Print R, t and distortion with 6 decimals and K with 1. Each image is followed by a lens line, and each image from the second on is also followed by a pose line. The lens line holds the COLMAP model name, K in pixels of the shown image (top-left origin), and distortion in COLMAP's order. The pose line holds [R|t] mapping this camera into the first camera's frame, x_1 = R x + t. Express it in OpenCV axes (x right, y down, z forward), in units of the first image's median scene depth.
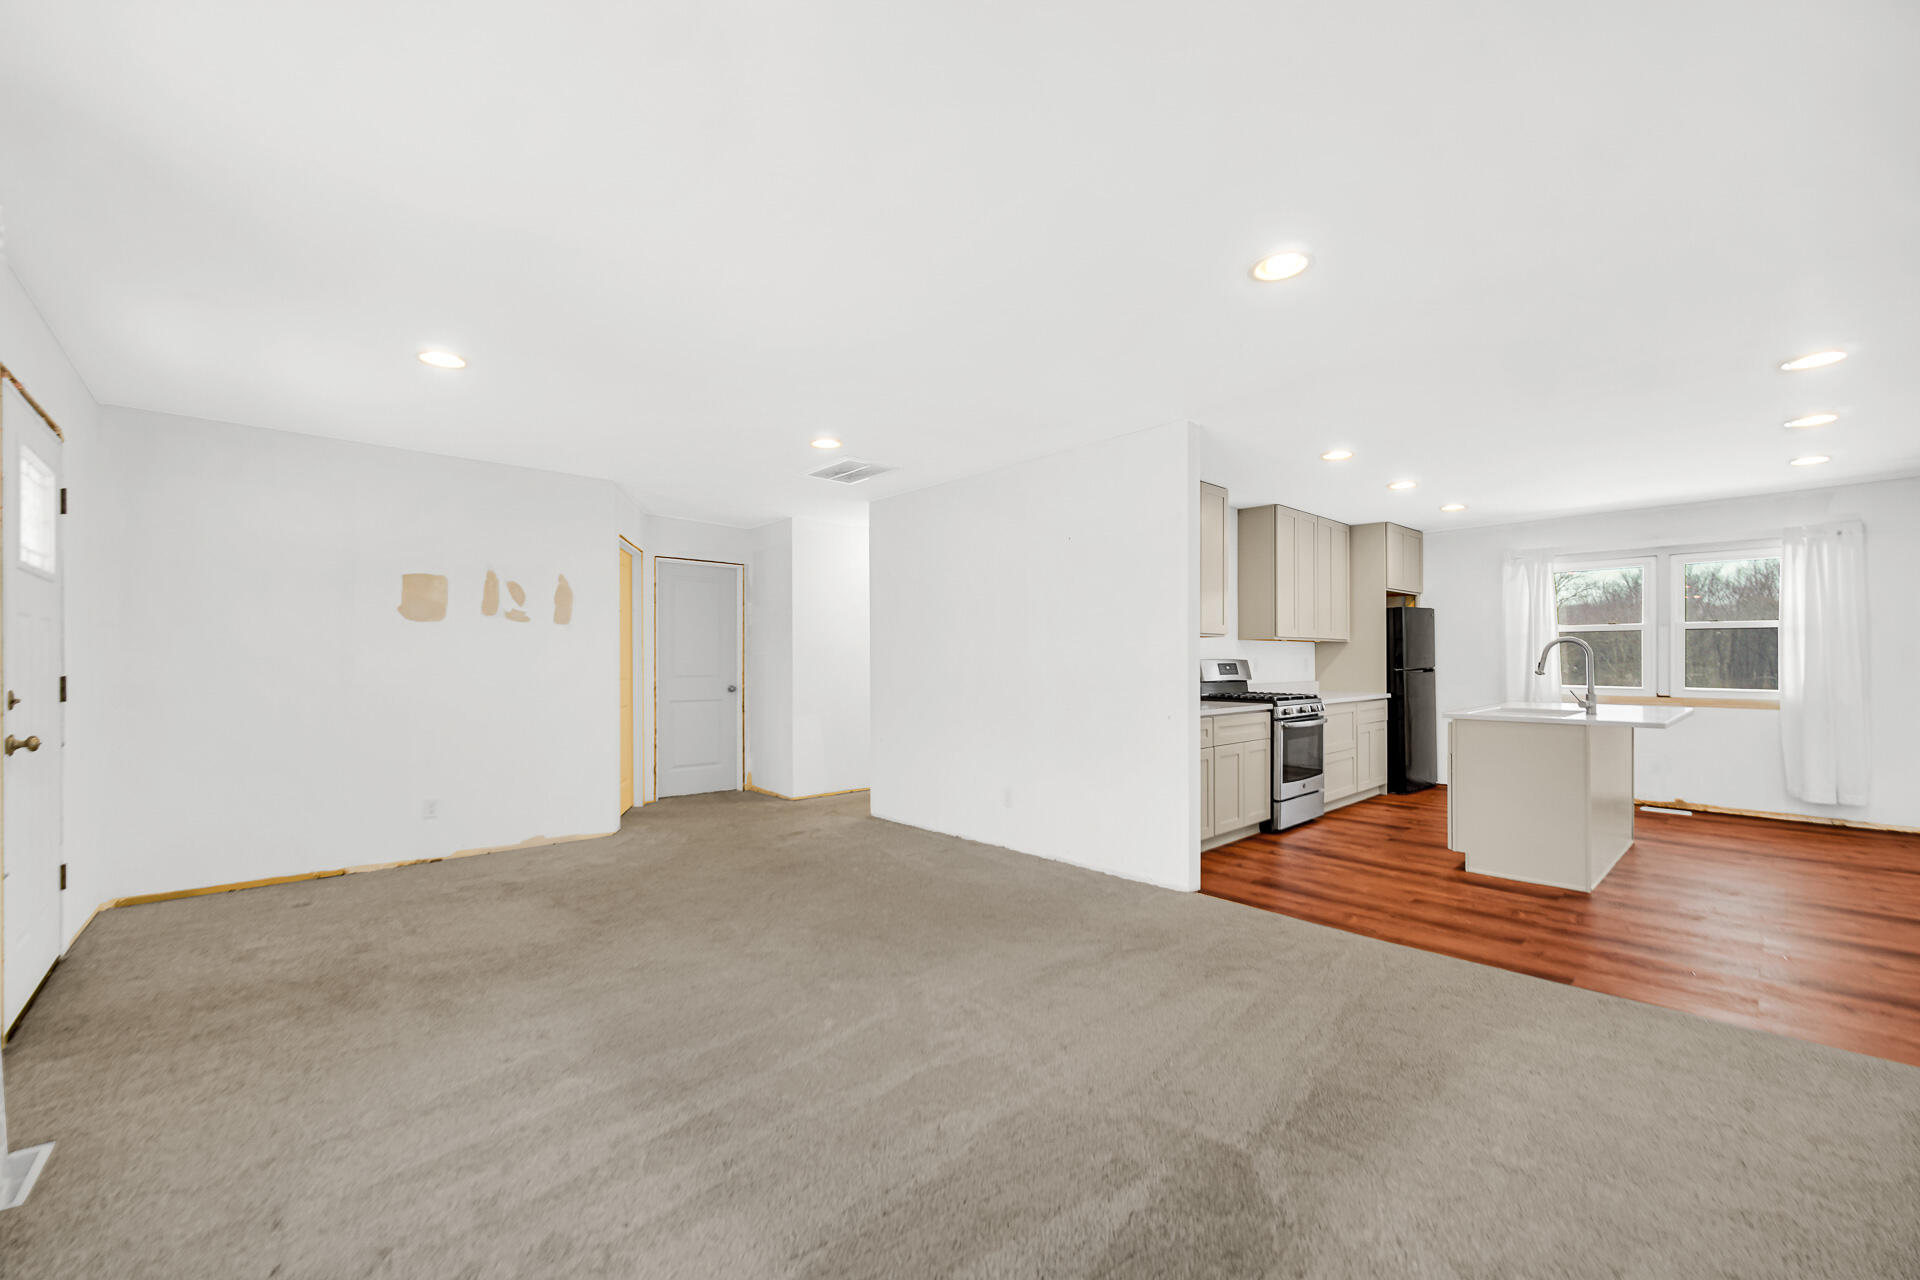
lens RADIAL K [[768.7, 0, 928.4], [0, 768.7, 651.7], [0, 0, 1]] dist [-0.006103, 0.001572]
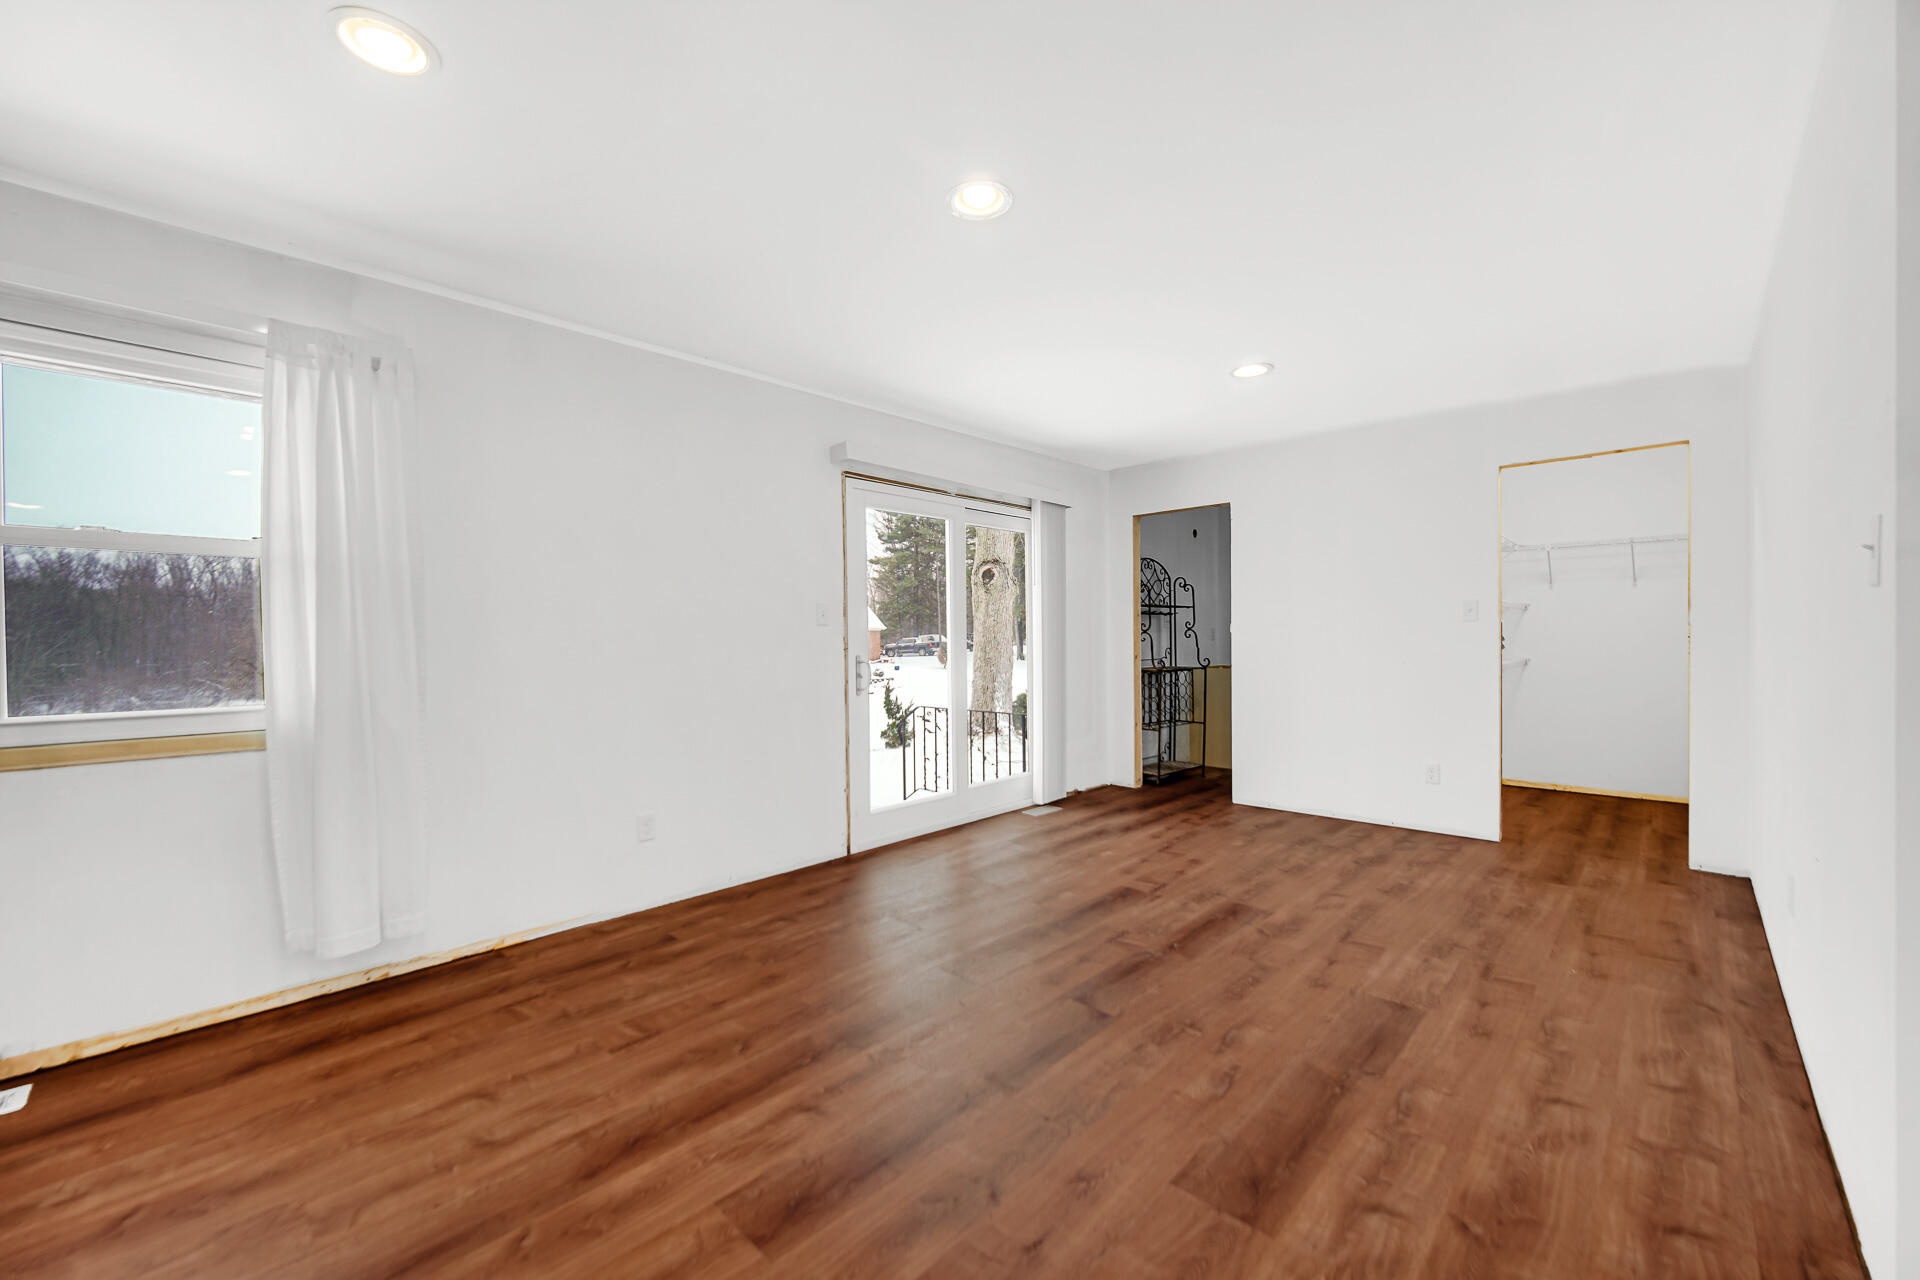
lens RADIAL K [[768.7, 0, 970.9], [0, 768.7, 644.1], [0, 0, 1]] dist [-0.006103, 0.001572]
pose [[-0.083055, -0.003971, 0.996537, 0.656289], [-0.002255, 0.999990, 0.003797, 0.015388], [-0.996542, -0.001932, -0.083063, 0.641615]]
